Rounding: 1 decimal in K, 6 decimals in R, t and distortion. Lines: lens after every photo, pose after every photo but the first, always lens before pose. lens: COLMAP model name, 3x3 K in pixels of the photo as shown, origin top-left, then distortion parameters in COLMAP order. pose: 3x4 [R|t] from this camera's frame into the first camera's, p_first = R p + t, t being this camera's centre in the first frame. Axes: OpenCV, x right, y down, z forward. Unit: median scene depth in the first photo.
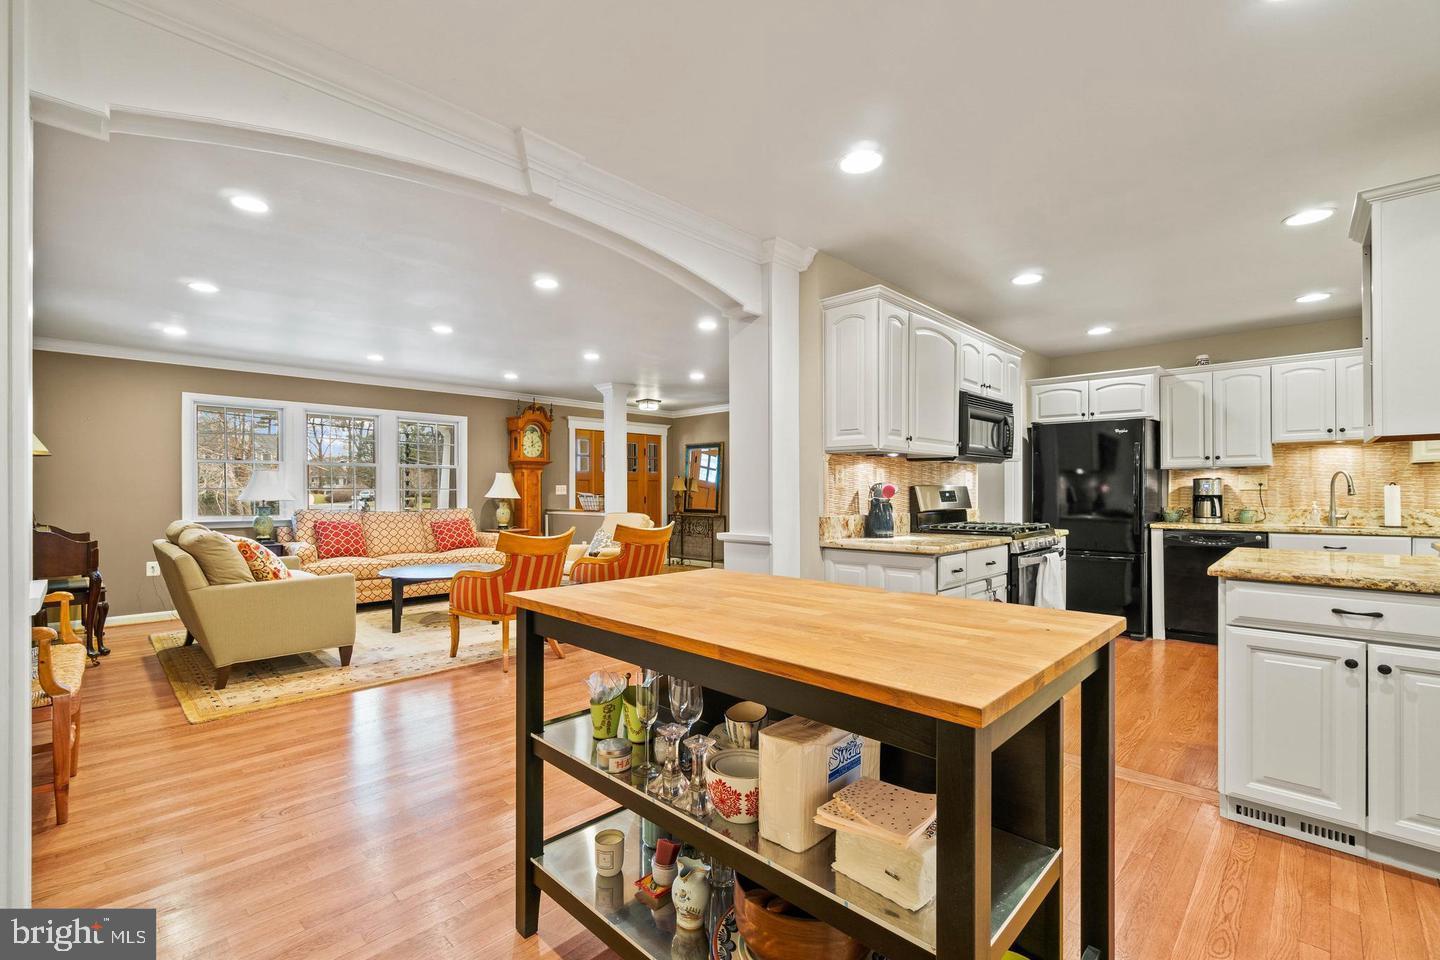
lens RADIAL K [[616.0, 0, 718.5], [0, 616.0, 484.3], [0, 0, 1]] dist [-0.000988, -0.000167]
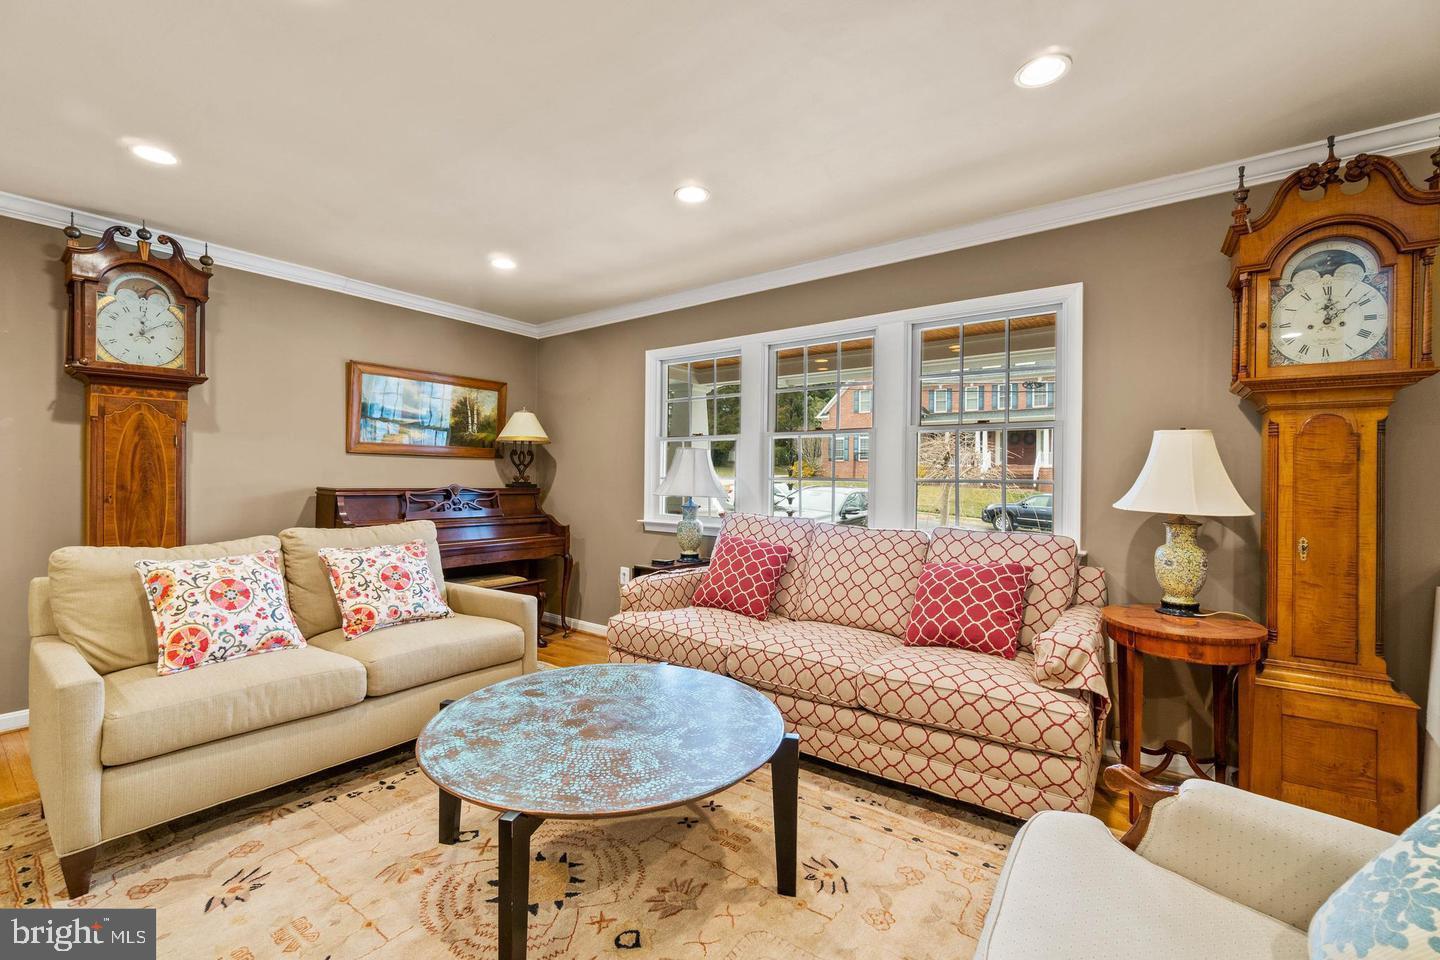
lens RADIAL K [[621.5, 0, 715.0], [0, 621.5, 473.2], [0, 0, 1]] dist [-0.002319, -0.001031]
pose [[0.123921, -0.000875, -0.992292, -0.092147], [-0.000985, 0.999999, -0.001005, 0.004363], [0.992292, 0.001102, 0.123920, 0.920296]]
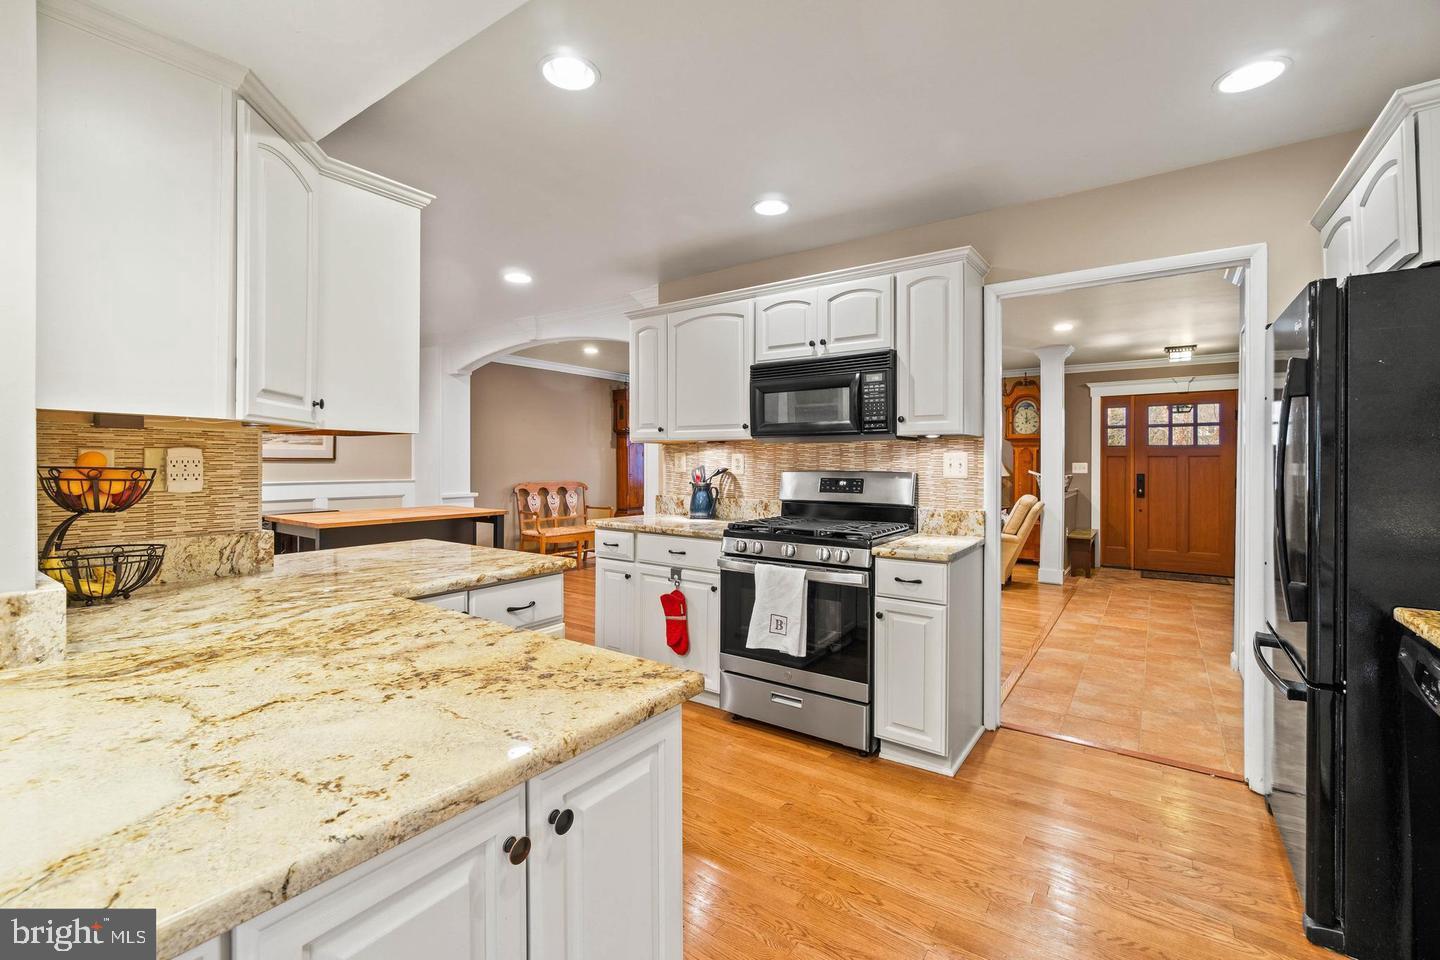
lens RADIAL K [[624.1, 0, 718.8], [0, 624.1, 455.7], [0, 0, 1]] dist [0.000036, -0.000058]
pose [[0.158631, -0.006205, -0.987318, 0.759085], [0.006457, 0.999965, -0.005247, -0.010524], [0.987317, -0.005543, 0.158666, 0.485125]]
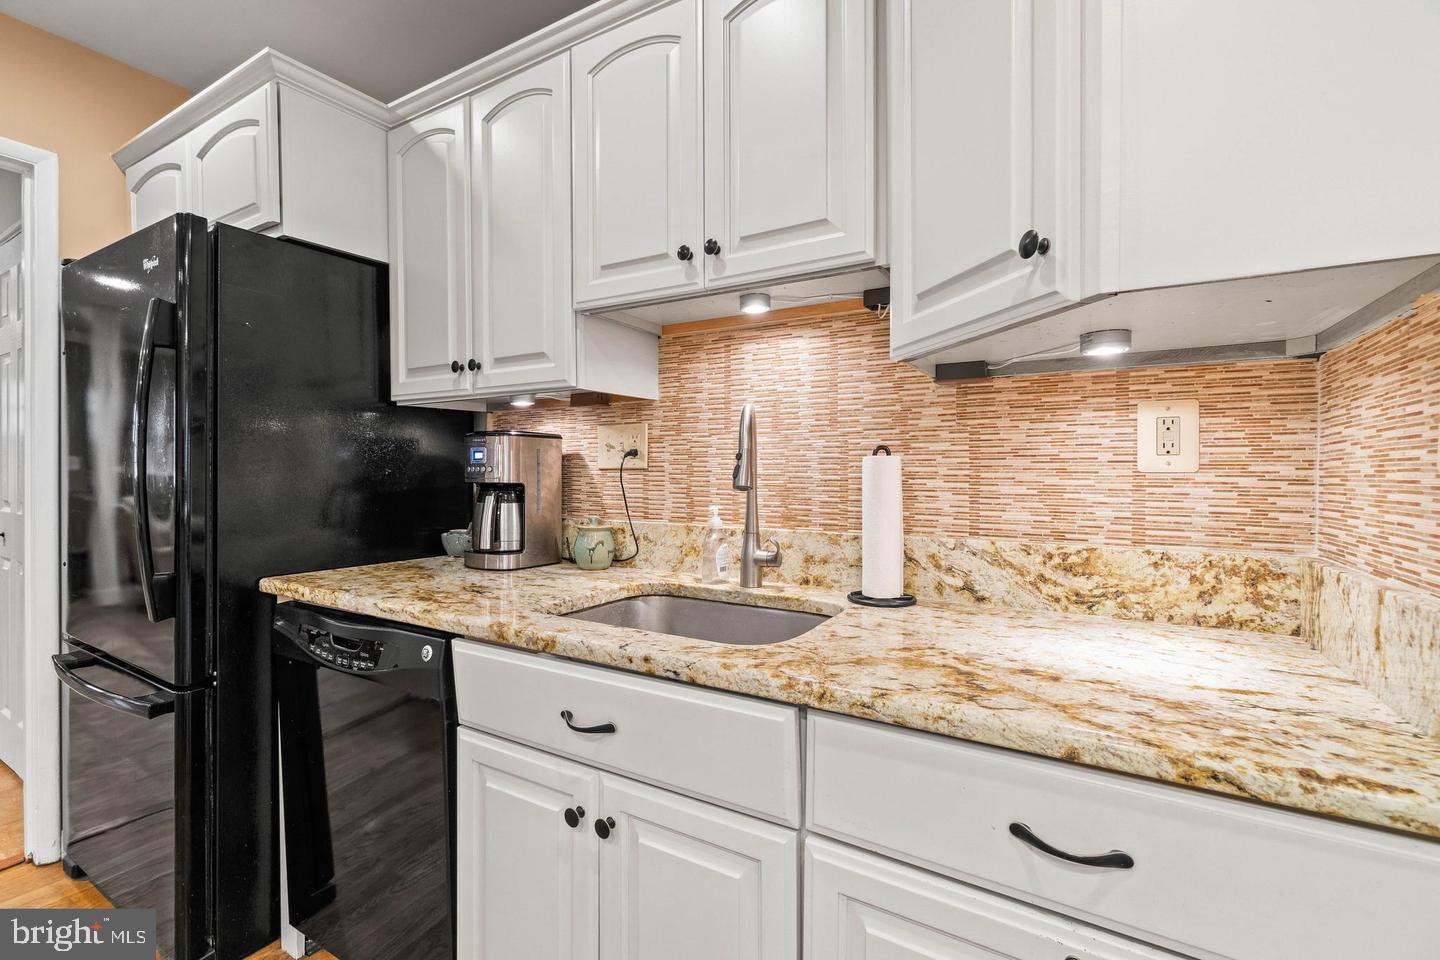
lens RADIAL K [[621.5, 0, 715.0], [0, 621.5, 473.2], [0, 0, 1]] dist [-0.002319, -0.001031]
pose [[0.972203, 0.005662, 0.234069, 0.668465], [-0.009221, 0.999858, 0.014113, 0.004828], [-0.233956, -0.015879, 0.972118, 0.516242]]
